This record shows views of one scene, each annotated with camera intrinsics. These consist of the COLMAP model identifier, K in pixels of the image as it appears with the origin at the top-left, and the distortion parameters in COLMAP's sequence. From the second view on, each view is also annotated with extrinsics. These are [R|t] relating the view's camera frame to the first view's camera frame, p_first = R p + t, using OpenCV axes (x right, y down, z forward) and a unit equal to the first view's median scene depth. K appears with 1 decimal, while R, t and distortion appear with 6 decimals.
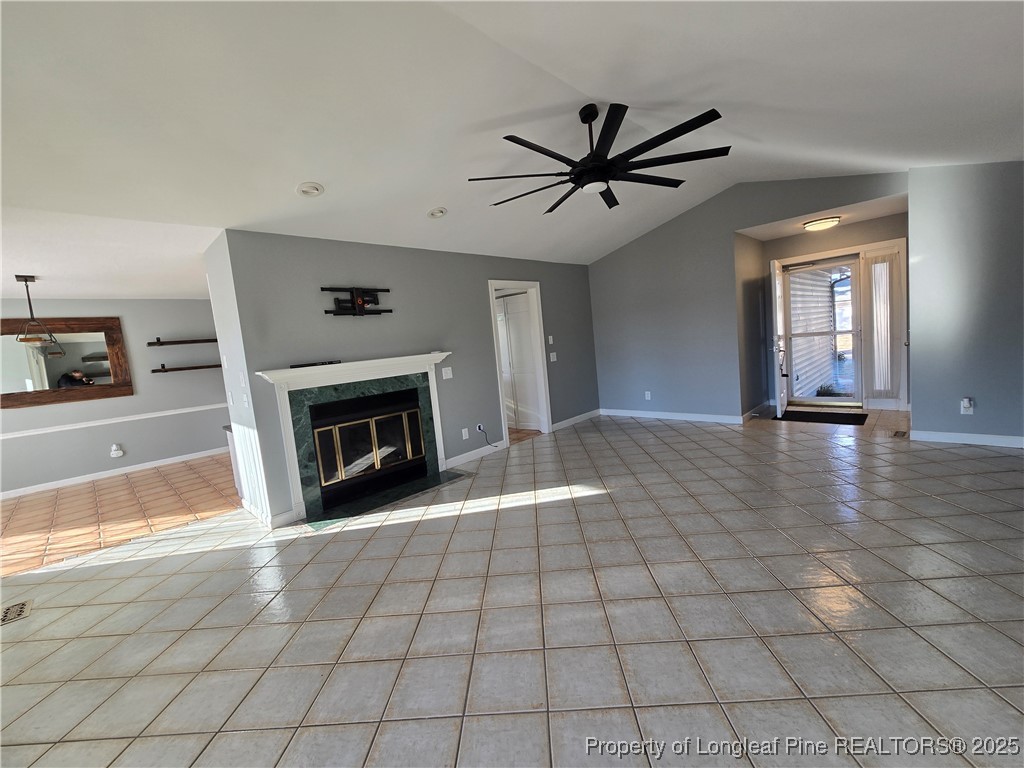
lens RADIAL K [[418.6, 0, 515.8], [0, 418.6, 380.9], [0, 0, 1]] dist [0.000545, 0.000786]
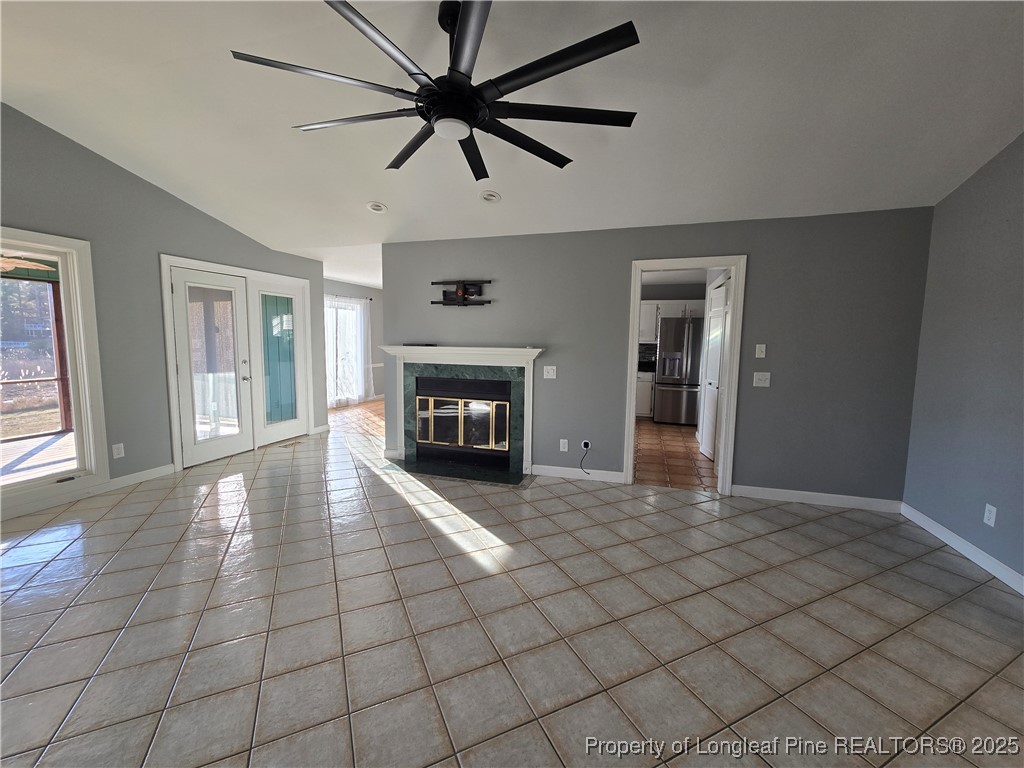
lens RADIAL K [[418.6, 0, 512.1], [0, 418.6, 383.0], [0, 0, 1]] dist [0.000545, 0.000786]
pose [[0.451348, 0.189846, -0.871919, 0.682874], [-0.142961, 0.979870, 0.139347, -0.127932], [0.880822, 0.061757, 0.469403, 0.602531]]
